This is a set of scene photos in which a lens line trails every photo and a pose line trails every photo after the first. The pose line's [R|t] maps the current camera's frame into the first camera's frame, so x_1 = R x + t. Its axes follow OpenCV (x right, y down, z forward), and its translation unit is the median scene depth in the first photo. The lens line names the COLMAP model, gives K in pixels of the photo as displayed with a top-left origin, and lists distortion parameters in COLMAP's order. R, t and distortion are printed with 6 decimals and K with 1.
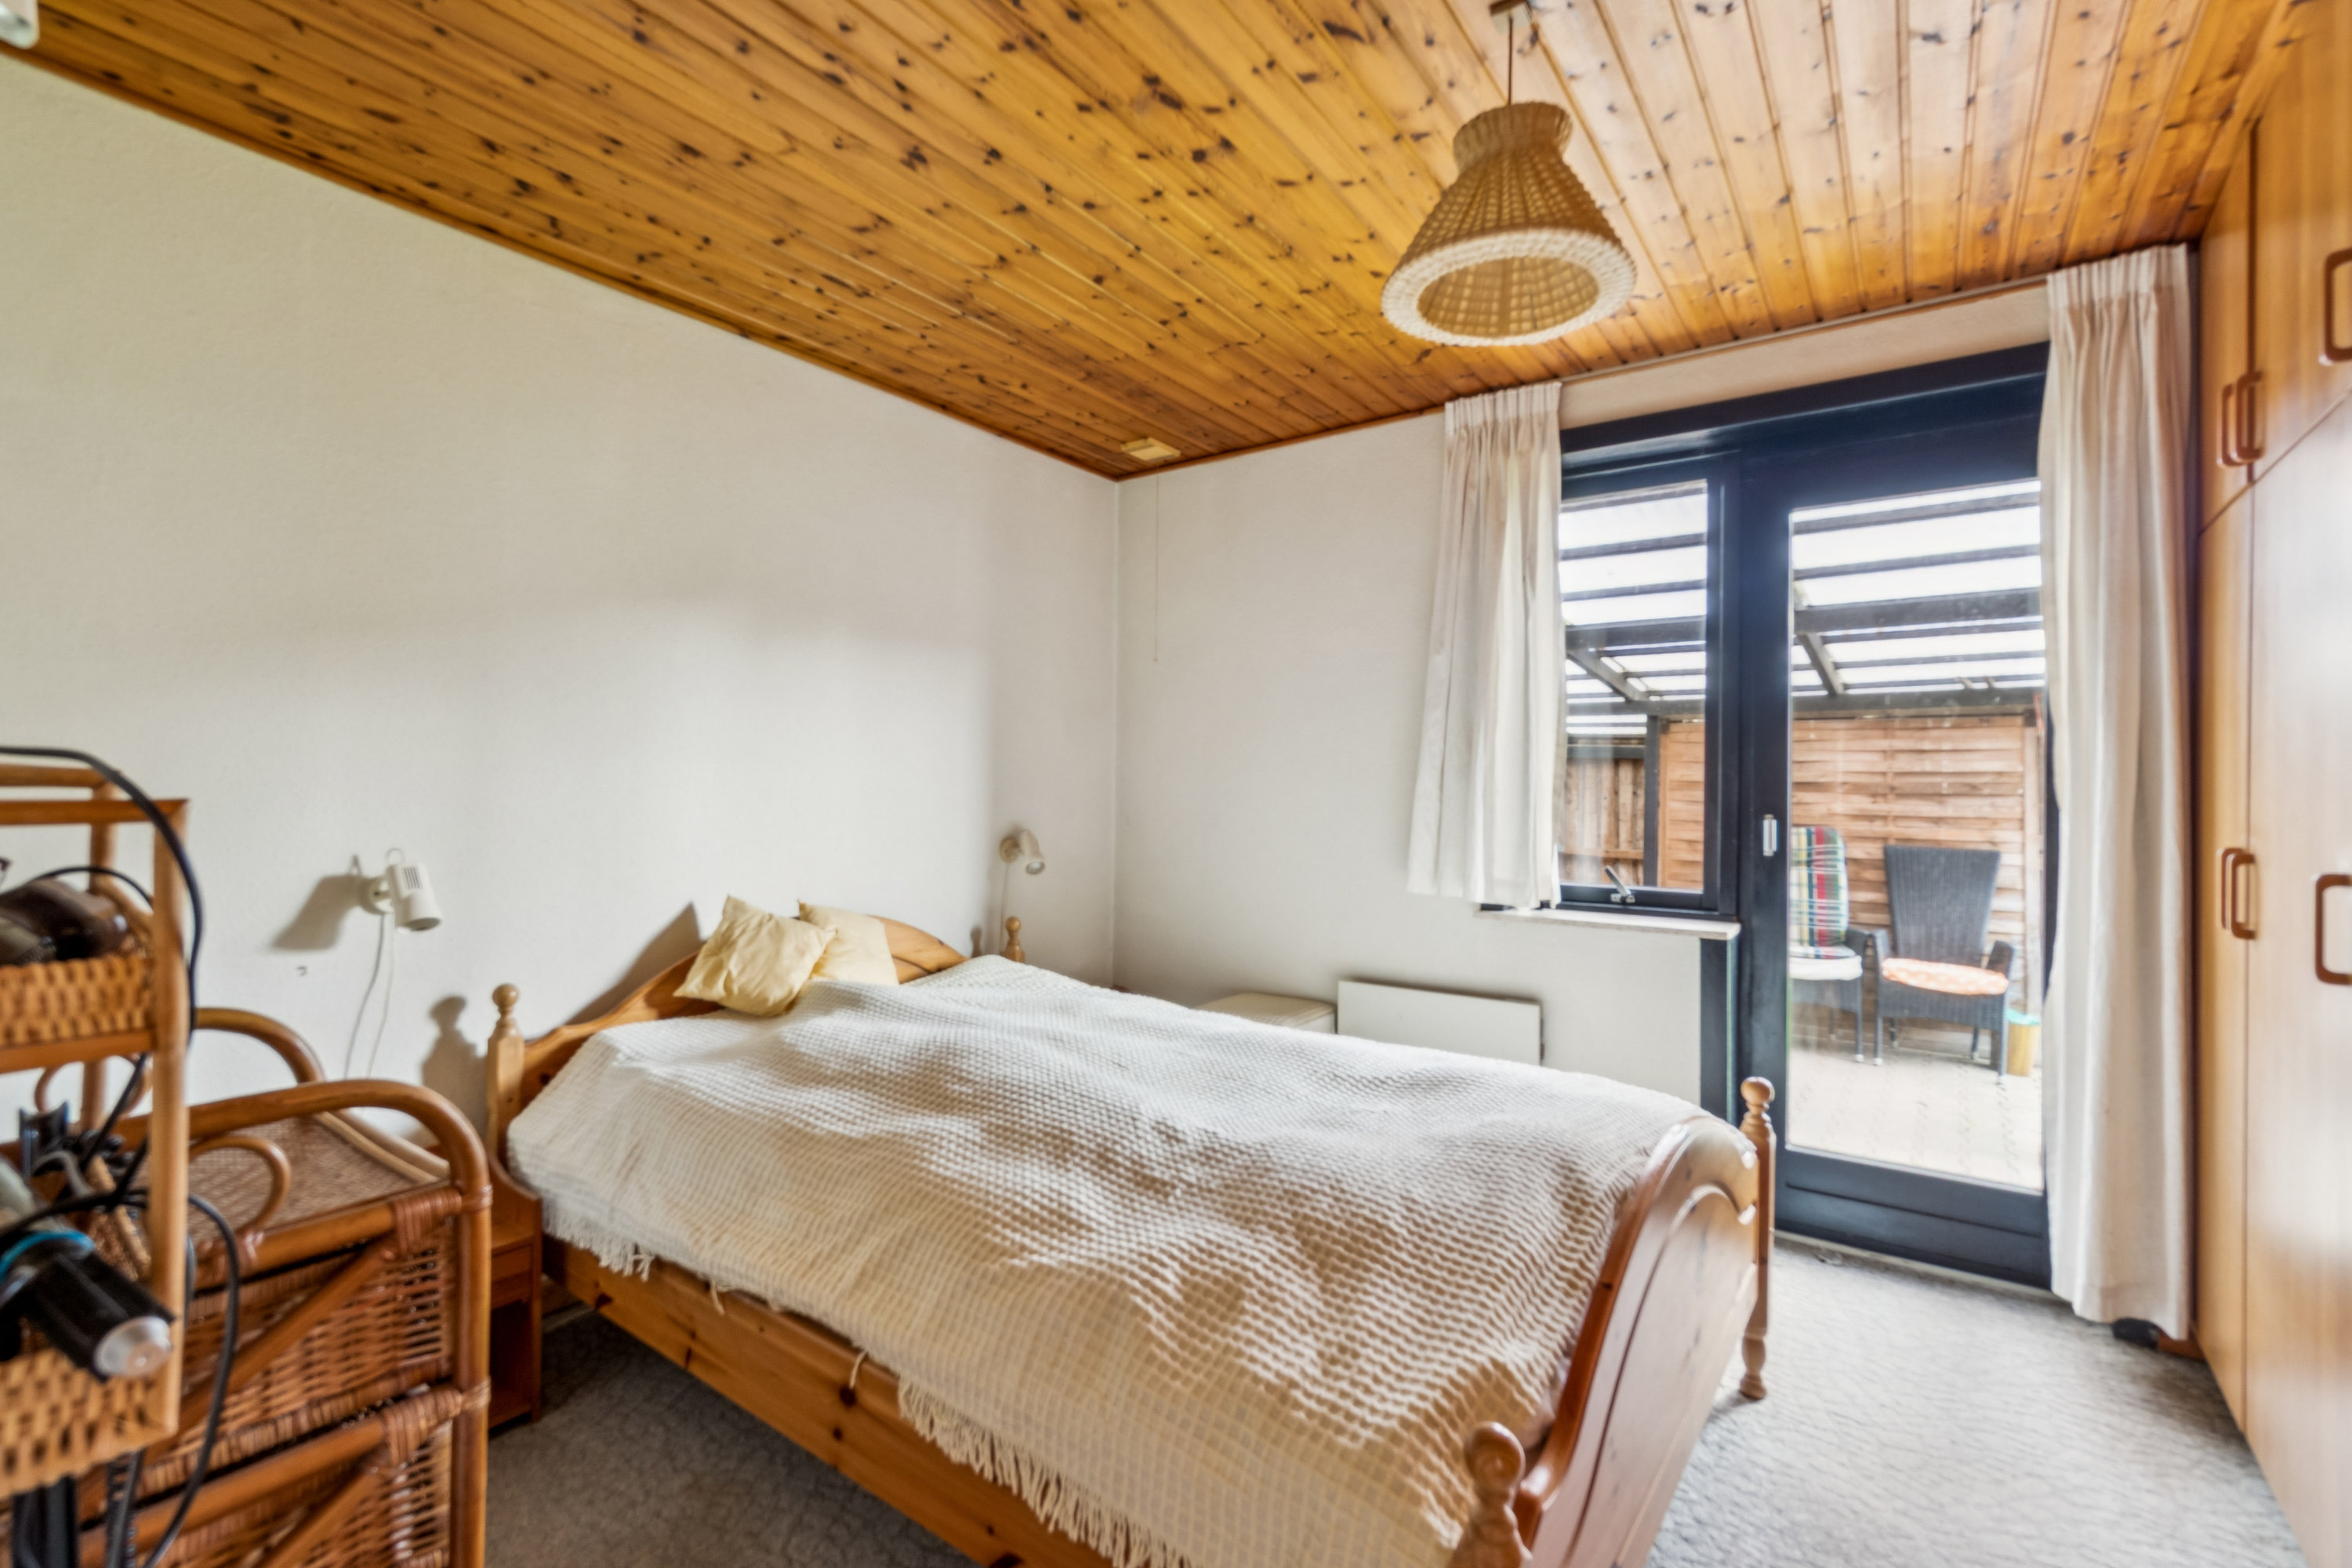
lens RADIAL K [[1060.7, 0, 1167.9], [0, 1060.7, 776.1], [0, 0, 1]] dist [0.000787, -0.001143]
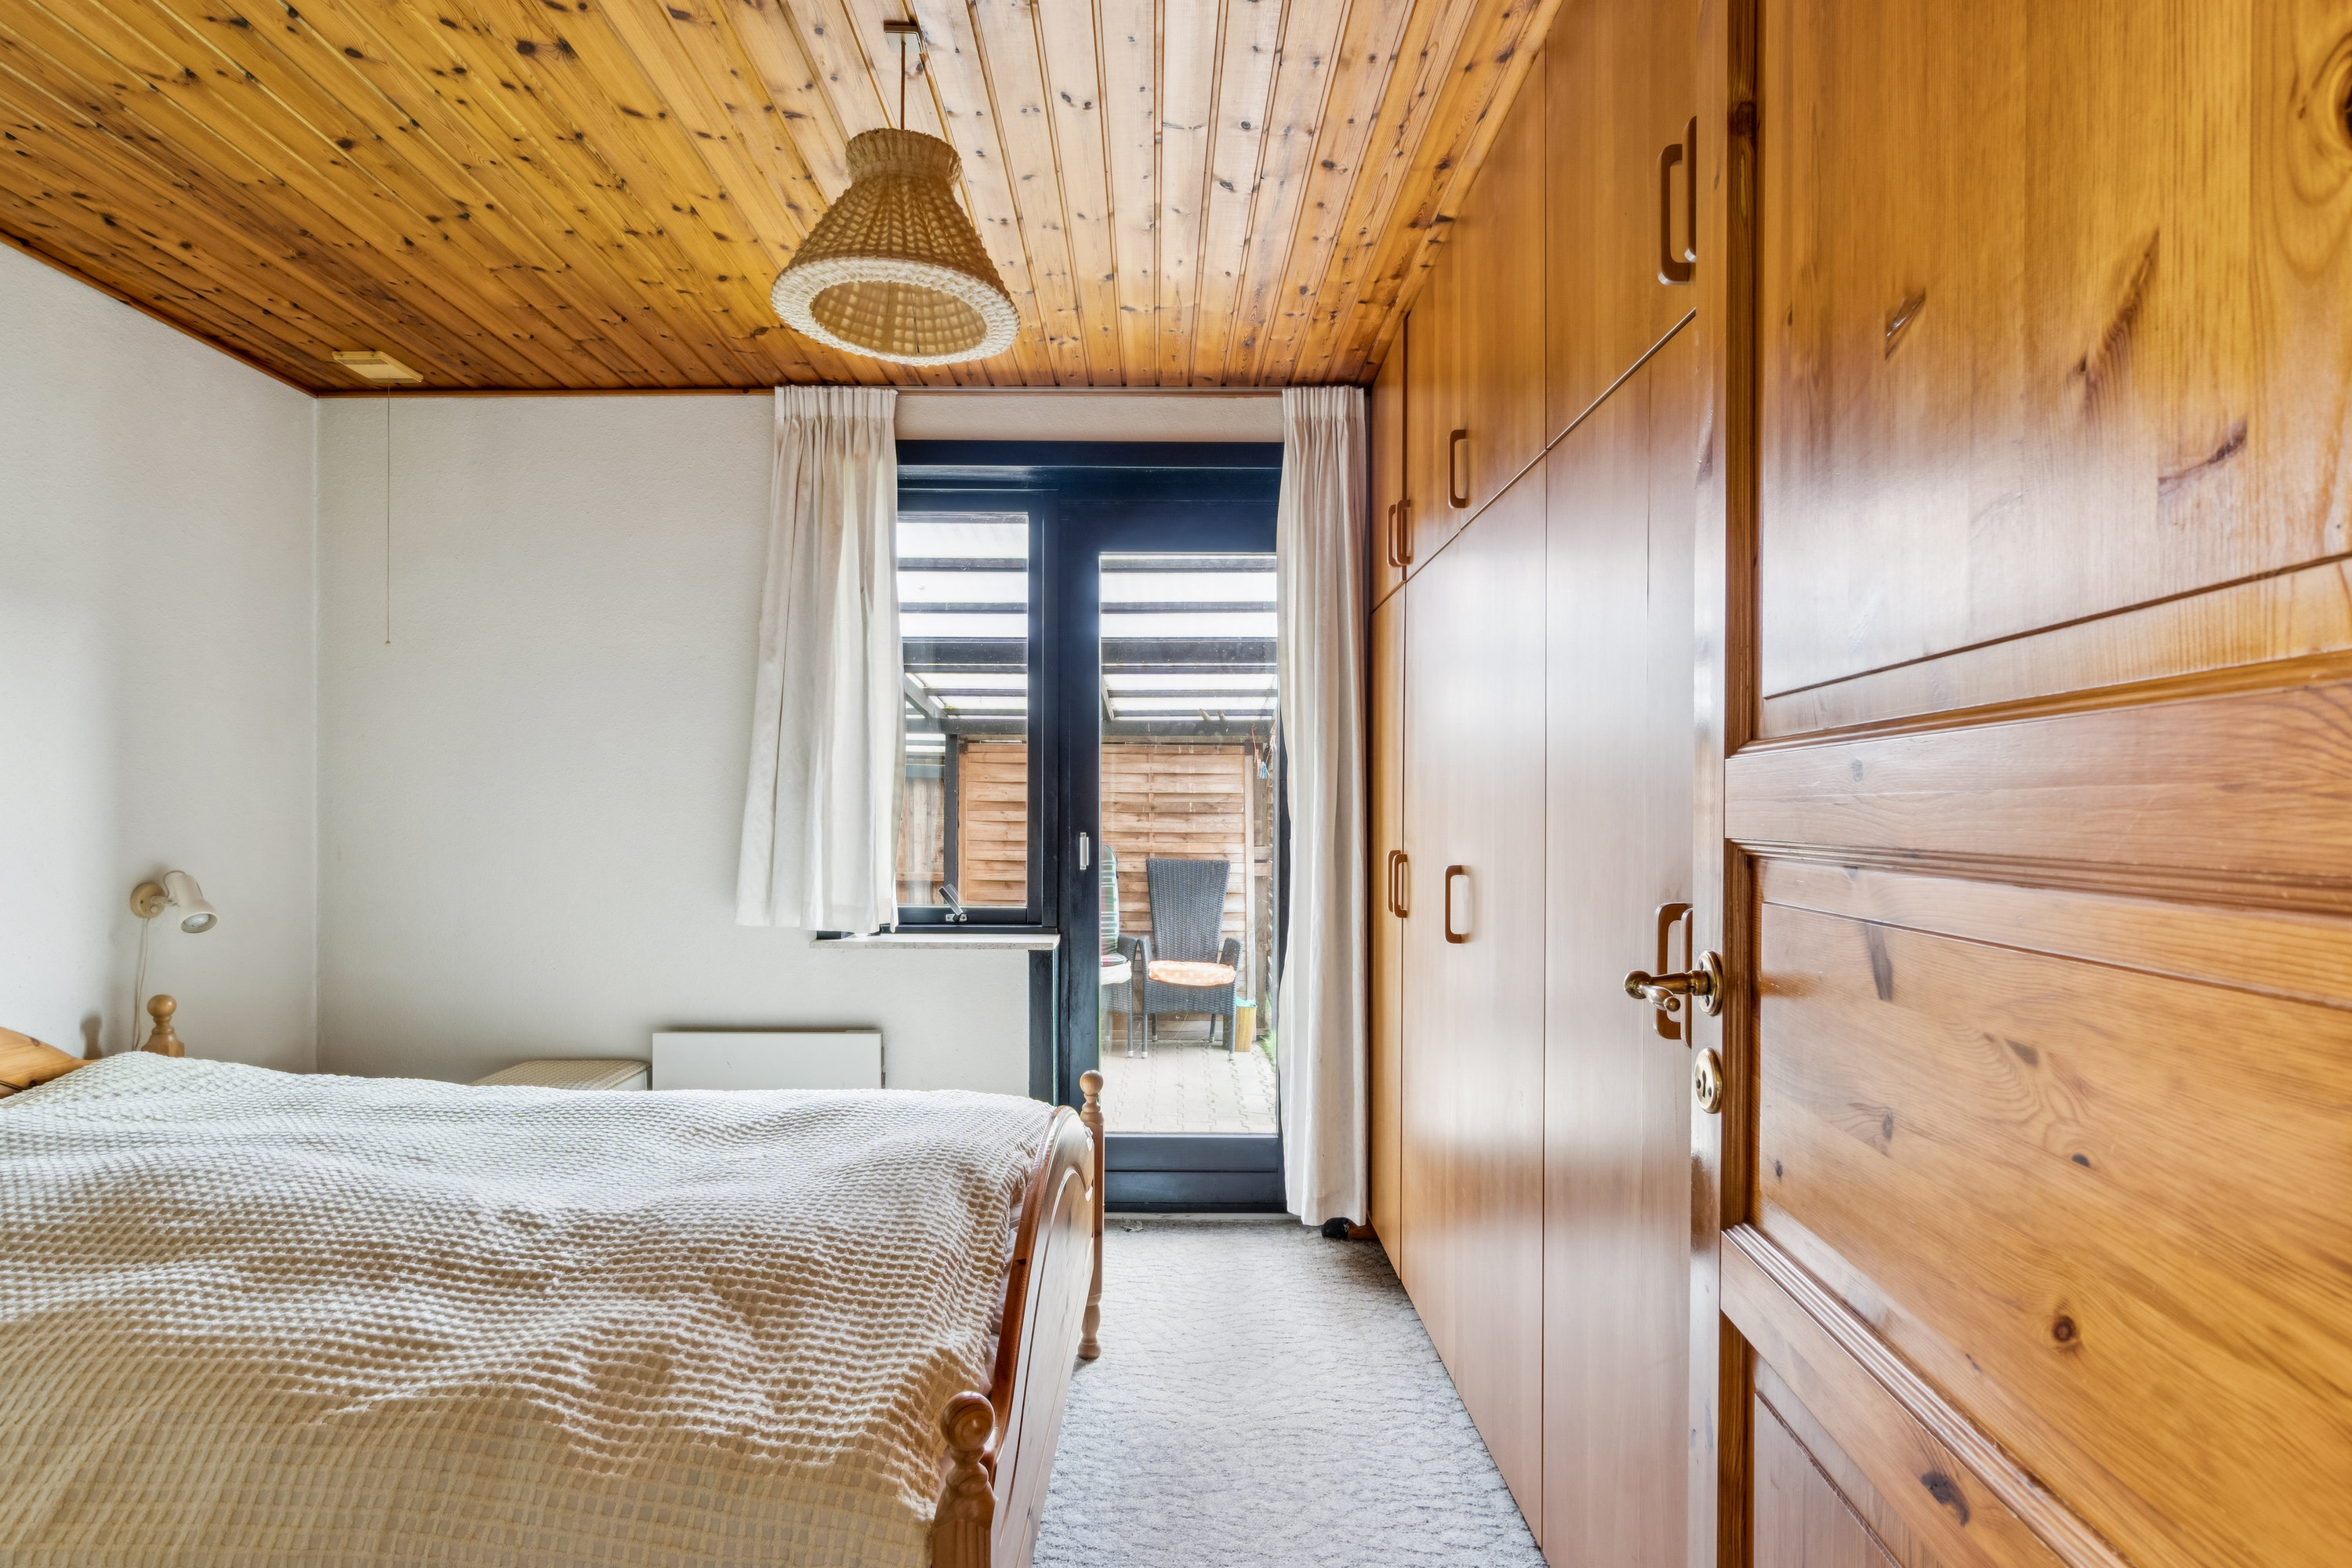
lens RADIAL K [[1198.4, 0, 1180.1], [0, 1198.4, 801.3], [0, 0, 1]] dist [-0.019899, 0.004920]
pose [[0.801282, -0.000800, 0.598286, -0.101016], [-0.002183, 0.999989, 0.004260, -0.000480], [-0.598283, -0.004720, 0.801271, -0.044255]]
